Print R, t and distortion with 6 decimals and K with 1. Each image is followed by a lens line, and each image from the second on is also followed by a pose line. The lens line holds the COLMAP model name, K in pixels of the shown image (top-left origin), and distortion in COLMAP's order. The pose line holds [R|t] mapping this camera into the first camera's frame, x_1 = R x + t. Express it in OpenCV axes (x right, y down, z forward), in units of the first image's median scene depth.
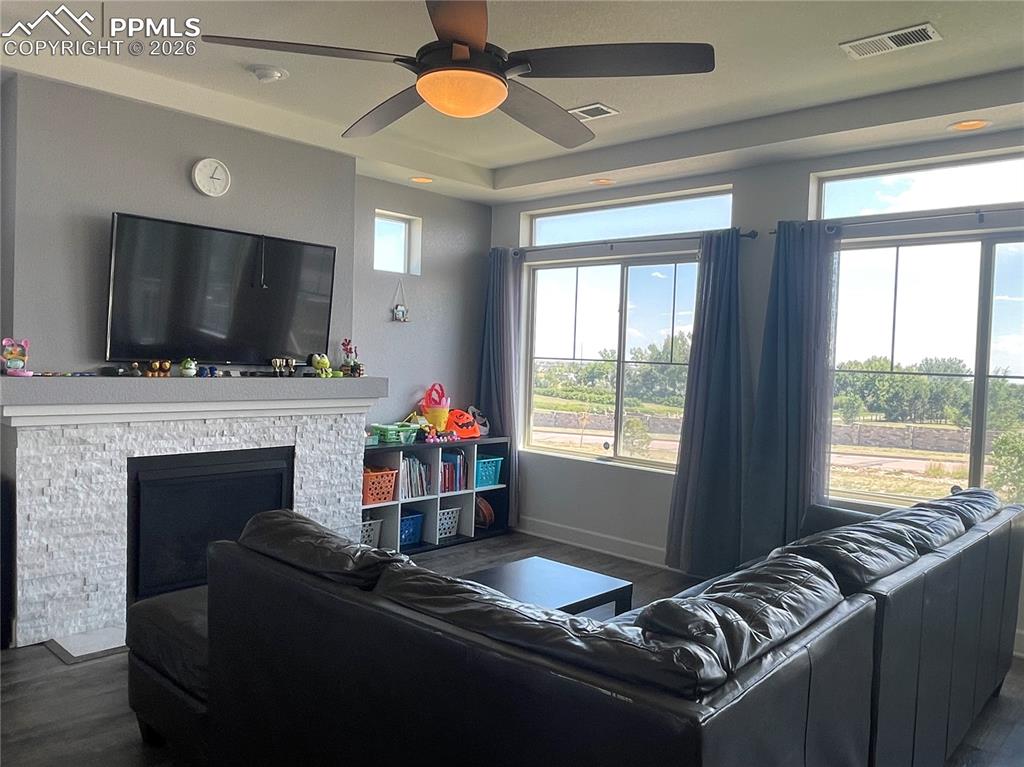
lens RADIAL K [[760.8, 0, 512.0], [0, 760.8, 383.5], [0, 0, 1]] dist [0.003317, -0.051550]
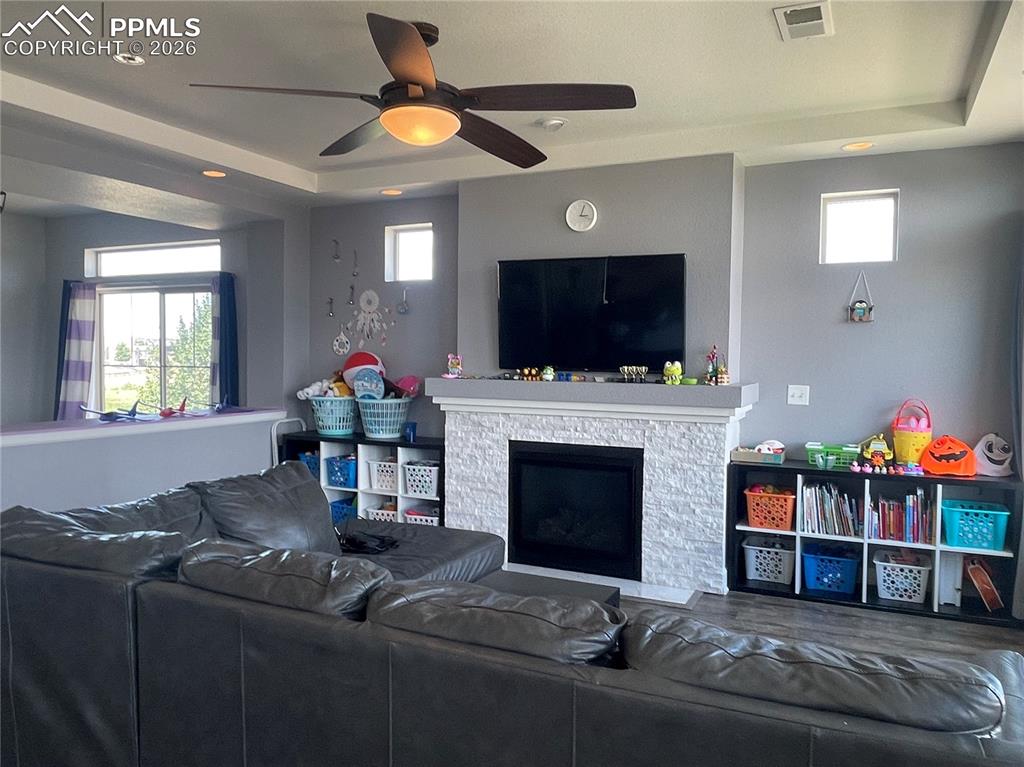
lens RADIAL K [[760.8, 0, 512.0], [0, 760.8, 383.5], [0, 0, 1]] dist [0.003317, -0.051550]
pose [[0.296164, 0.001601, -0.955136, 0.683852], [-0.038551, 0.999204, -0.010279, 0.009756], [0.954359, 0.039866, 0.295990, 0.519578]]
